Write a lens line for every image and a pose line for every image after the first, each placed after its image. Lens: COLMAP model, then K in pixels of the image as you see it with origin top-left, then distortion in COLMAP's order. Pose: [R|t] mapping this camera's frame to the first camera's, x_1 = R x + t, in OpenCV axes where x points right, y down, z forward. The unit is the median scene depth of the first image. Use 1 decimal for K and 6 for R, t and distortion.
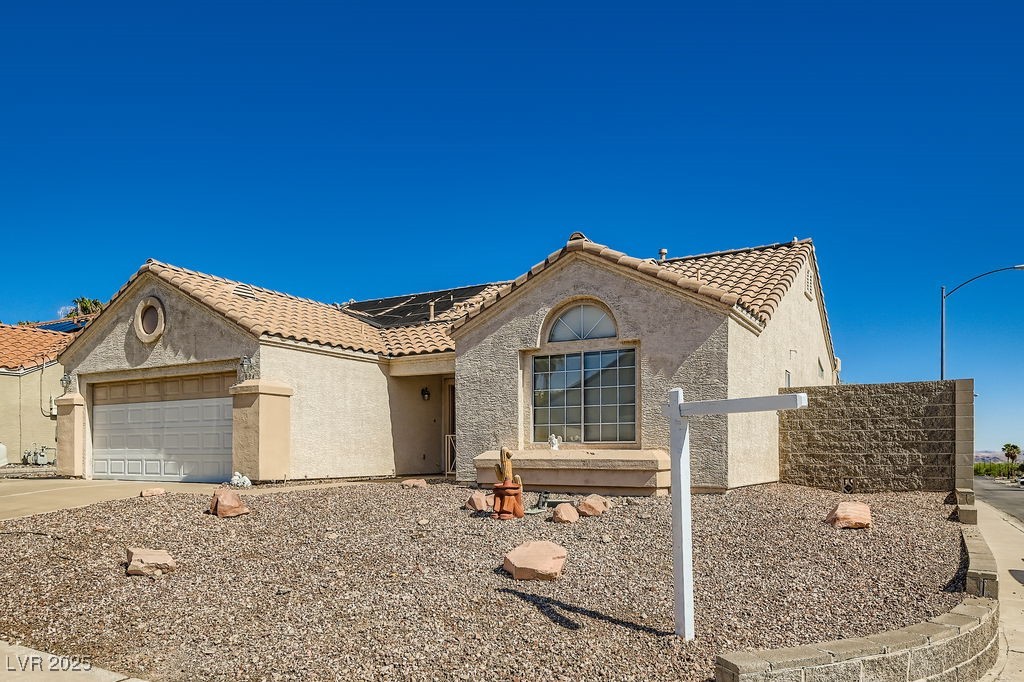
lens RADIAL K [[694.7, 0, 512.8], [0, 694.7, 456.2], [0, 0, 1]] dist [-0.000154, -0.000123]
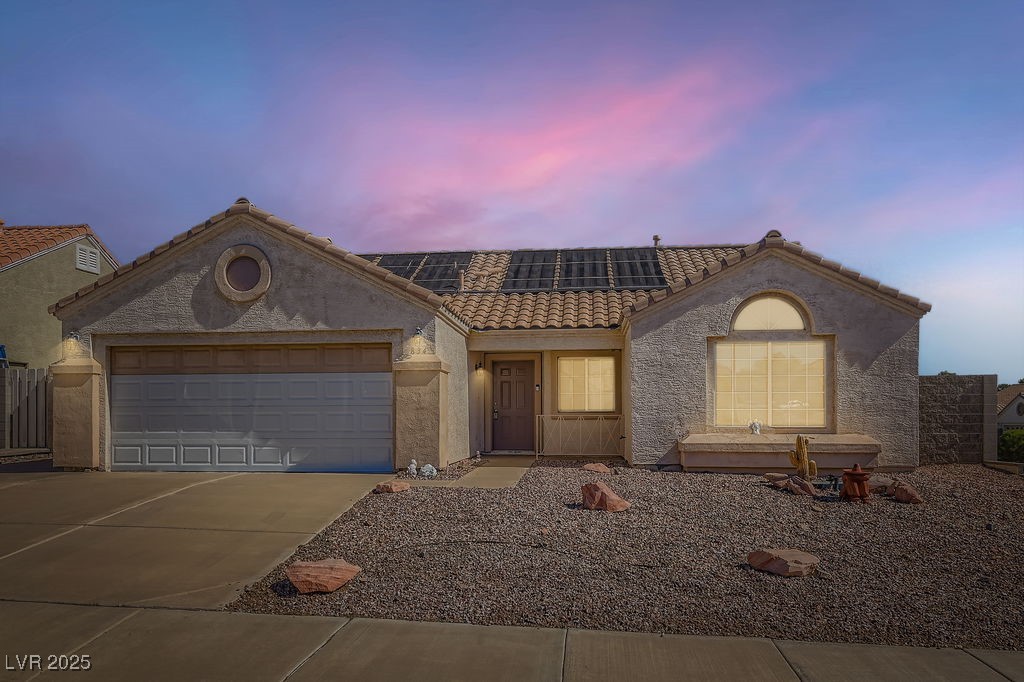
lens RADIAL K [[730.6, 0, 511.5], [0, 730.6, 424.2], [0, 0, 1]] dist [0.001163, 0.000256]
pose [[0.921774, -0.002639, 0.387718, -0.579185], [0.002378, 0.999997, 0.001153, -0.020935], [-0.387720, -0.000140, 0.921777, 0.094629]]
